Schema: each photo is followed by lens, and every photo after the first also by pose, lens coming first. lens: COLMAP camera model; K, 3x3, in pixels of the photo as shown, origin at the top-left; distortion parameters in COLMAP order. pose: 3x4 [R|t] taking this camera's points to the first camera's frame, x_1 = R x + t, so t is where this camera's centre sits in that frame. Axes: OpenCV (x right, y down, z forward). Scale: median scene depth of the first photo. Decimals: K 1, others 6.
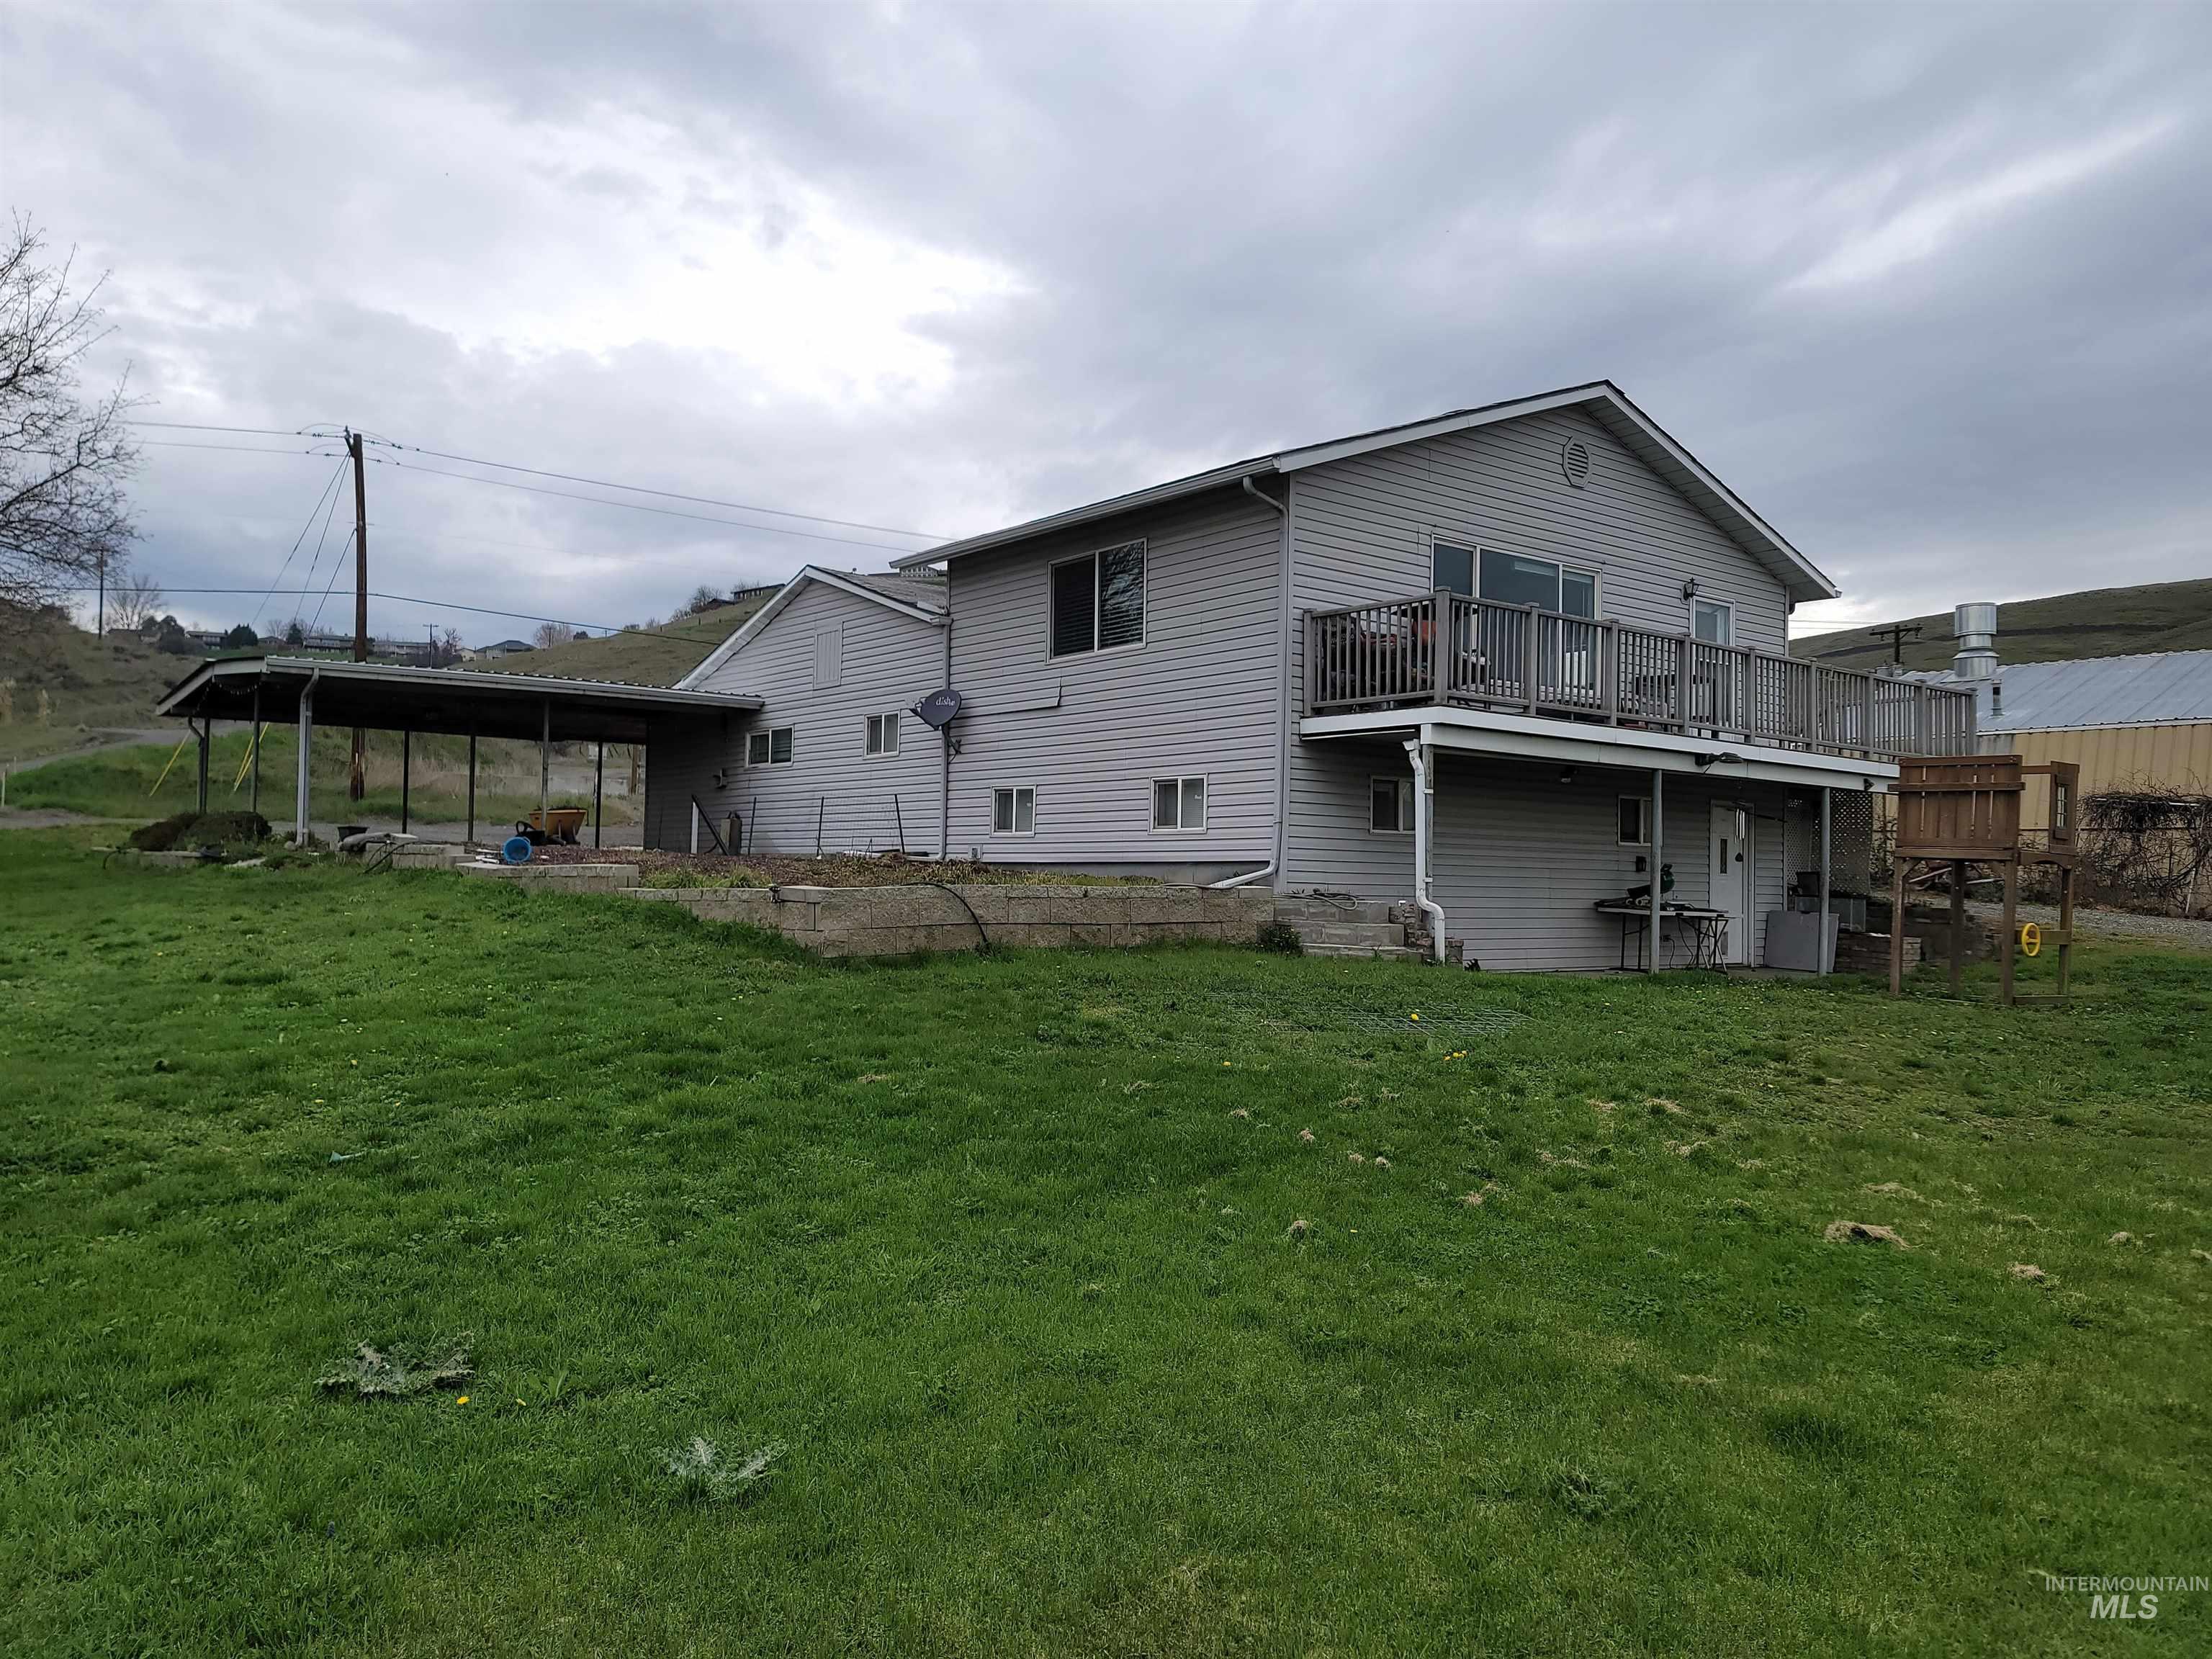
lens RADIAL K [[1659.5, 0, 1105.6], [0, 1659.5, 802.3], [0, 0, 1]] dist [0.093787, -0.084180]
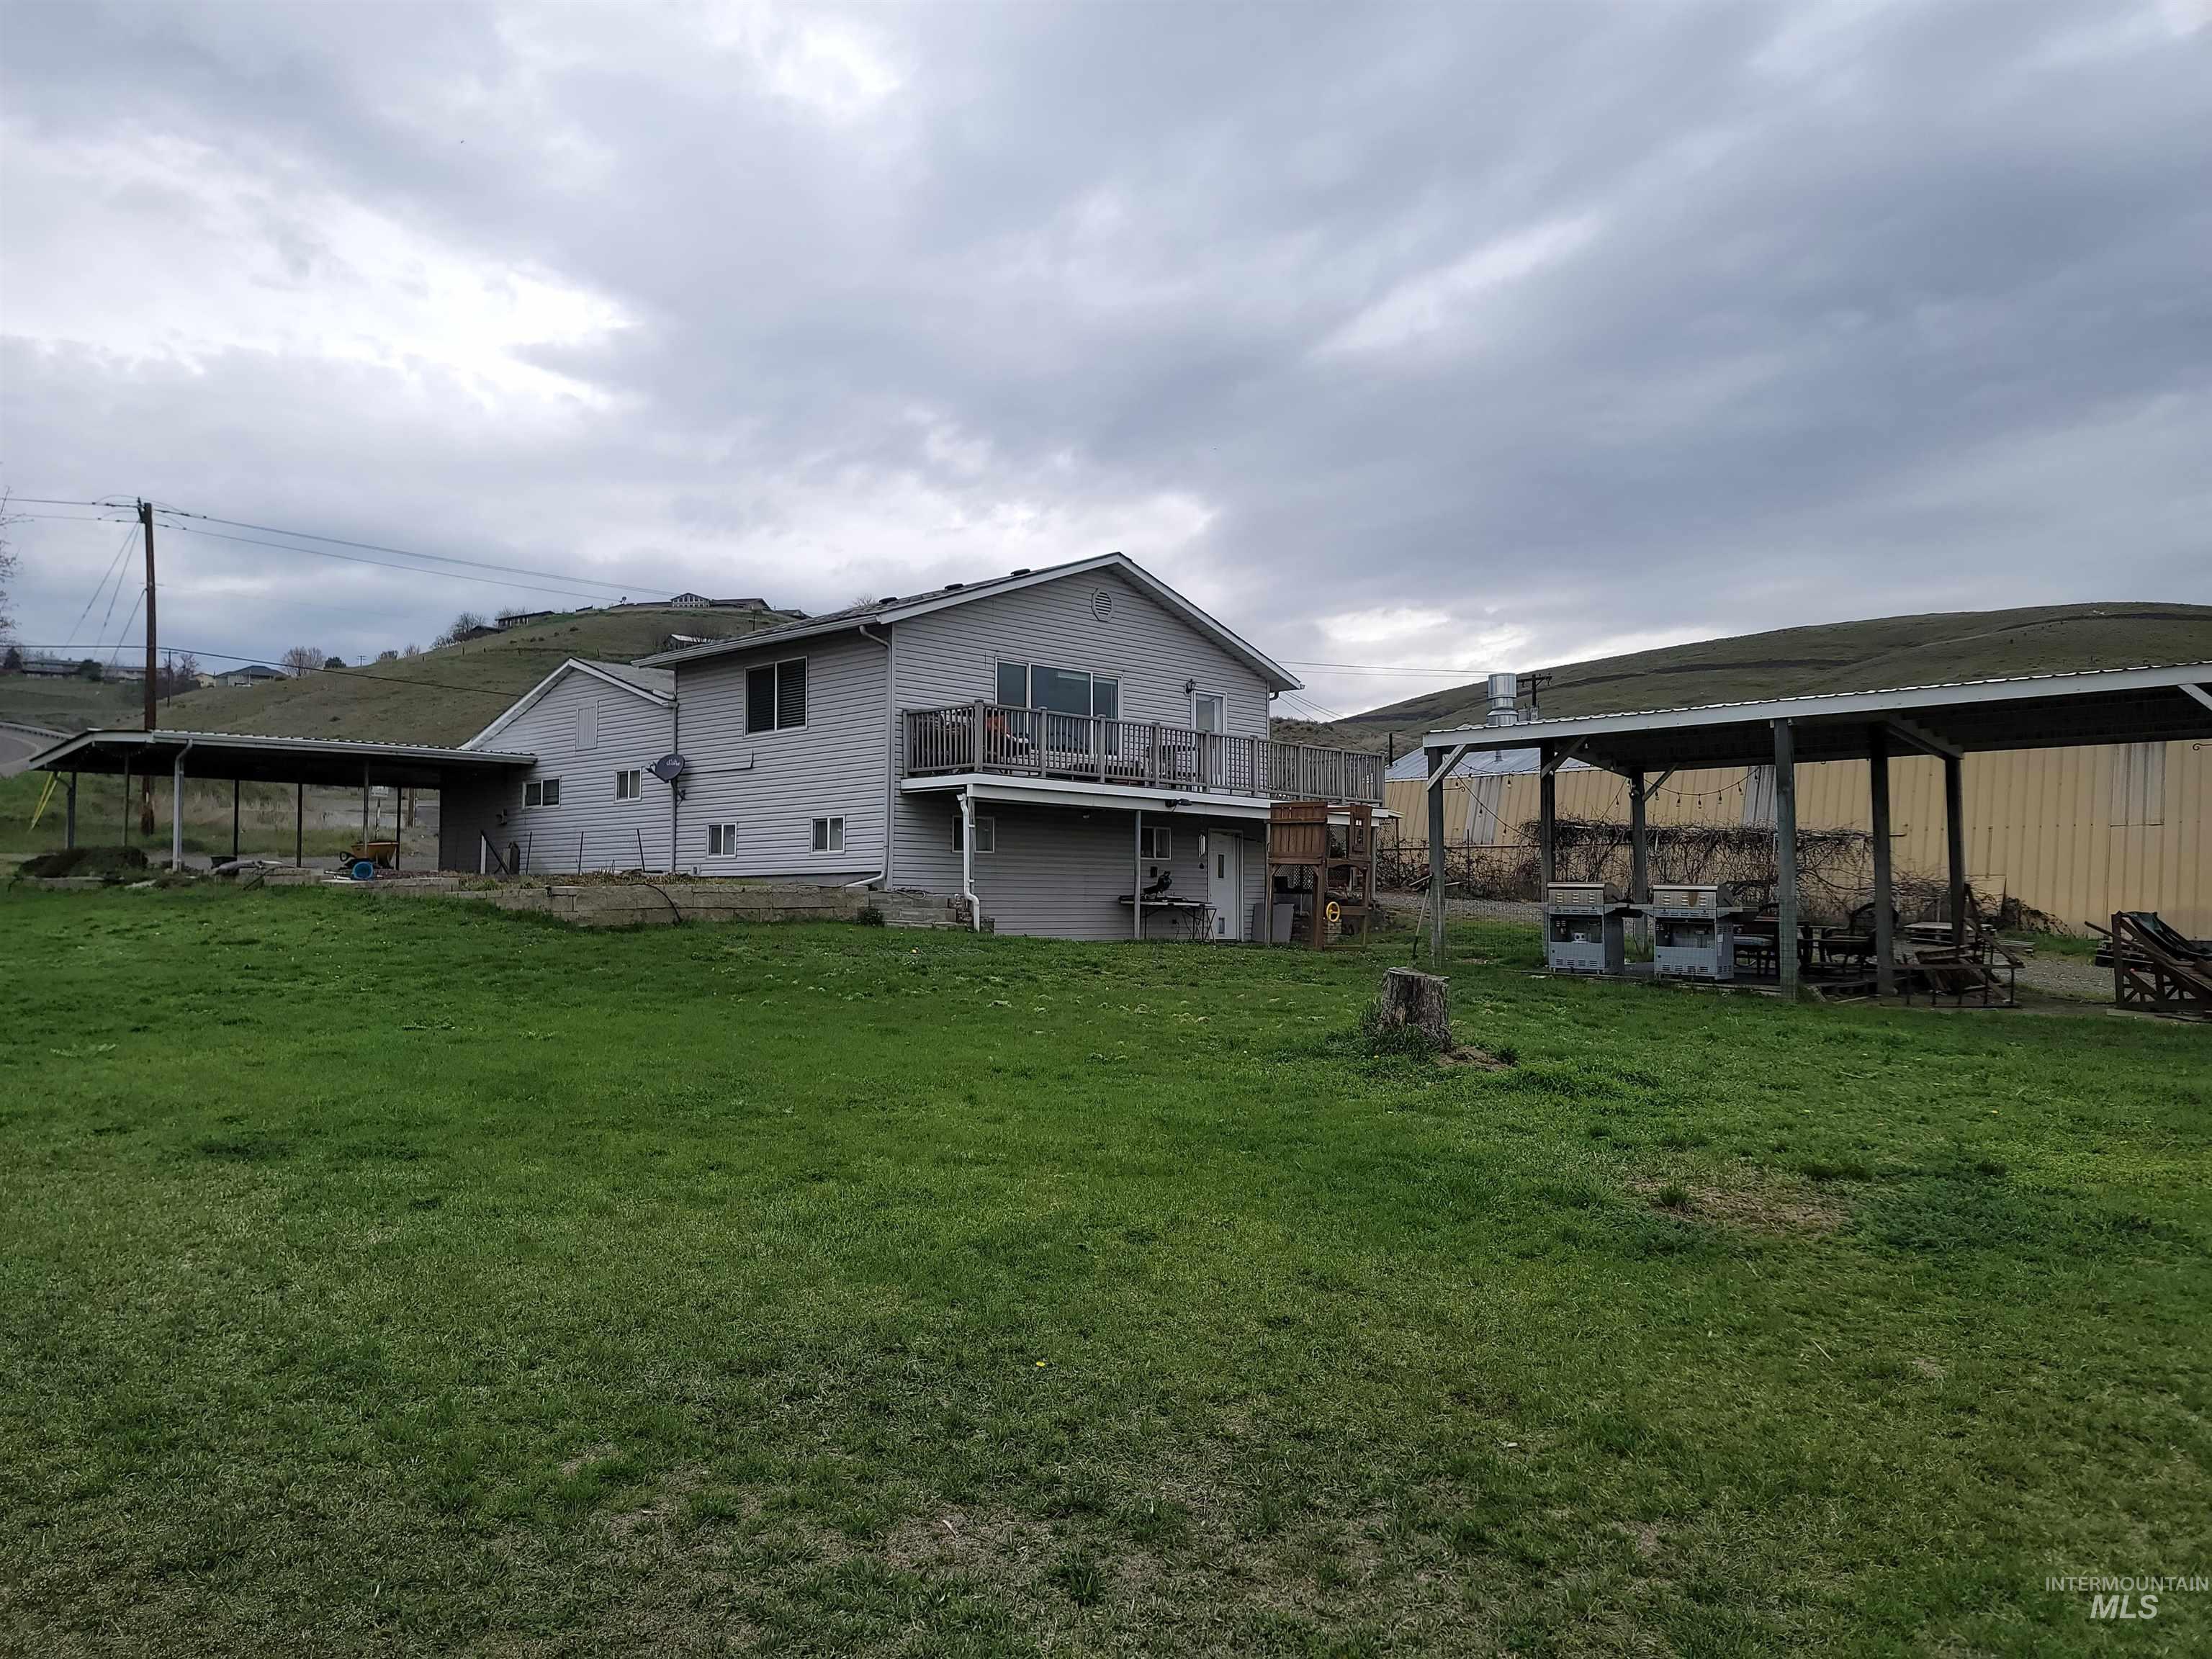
lens RADIAL K [[1659.5, 0, 1105.6], [0, 1659.5, 802.3], [0, 0, 1]] dist [0.093787, -0.084180]
pose [[0.991696, -0.006360, 0.128448, 0.090193], [0.008311, 0.999858, -0.014664, -0.003756], [-0.128337, 0.015610, 0.991608, -0.475617]]
